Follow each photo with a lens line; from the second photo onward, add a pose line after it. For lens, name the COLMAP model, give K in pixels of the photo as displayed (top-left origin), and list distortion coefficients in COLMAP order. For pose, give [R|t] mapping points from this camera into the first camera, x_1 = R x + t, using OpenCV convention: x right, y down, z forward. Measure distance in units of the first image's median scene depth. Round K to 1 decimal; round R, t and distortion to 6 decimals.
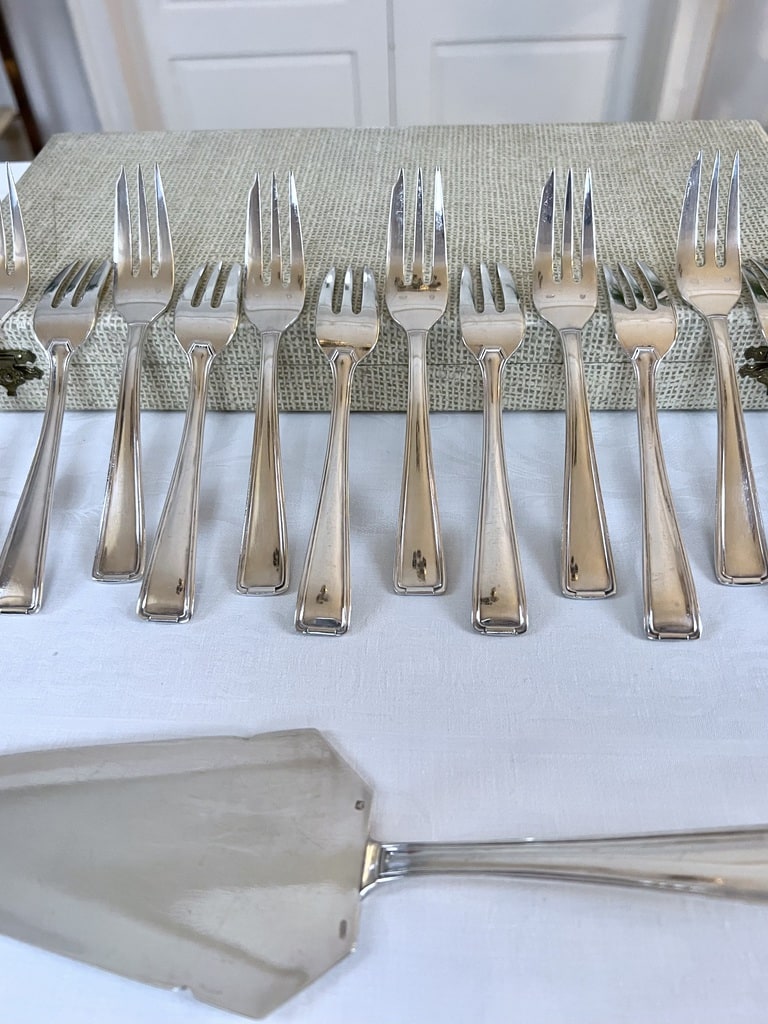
lens RADIAL K [[747.0, 0, 394.3], [0, 747.0, 546.0], [0, 0, 1]] dist [0.036234, -0.006177]
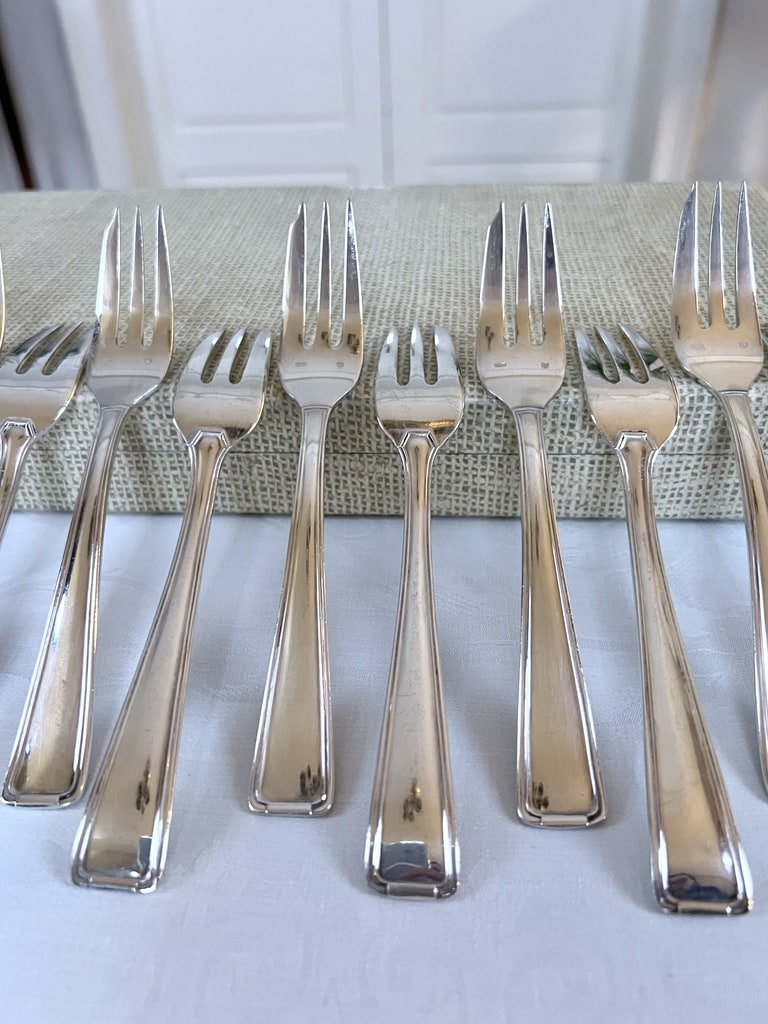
lens RADIAL K [[768.0, 0, 384.2], [0, 768.0, 495.6], [0, 0, 1]] dist [0.046312, -0.027622]
pose [[0.999840, 0.013309, -0.011975, 0.098712], [-0.015311, 0.982324, -0.186560, -0.062390], [0.009281, 0.186713, 0.982371, 0.271026]]
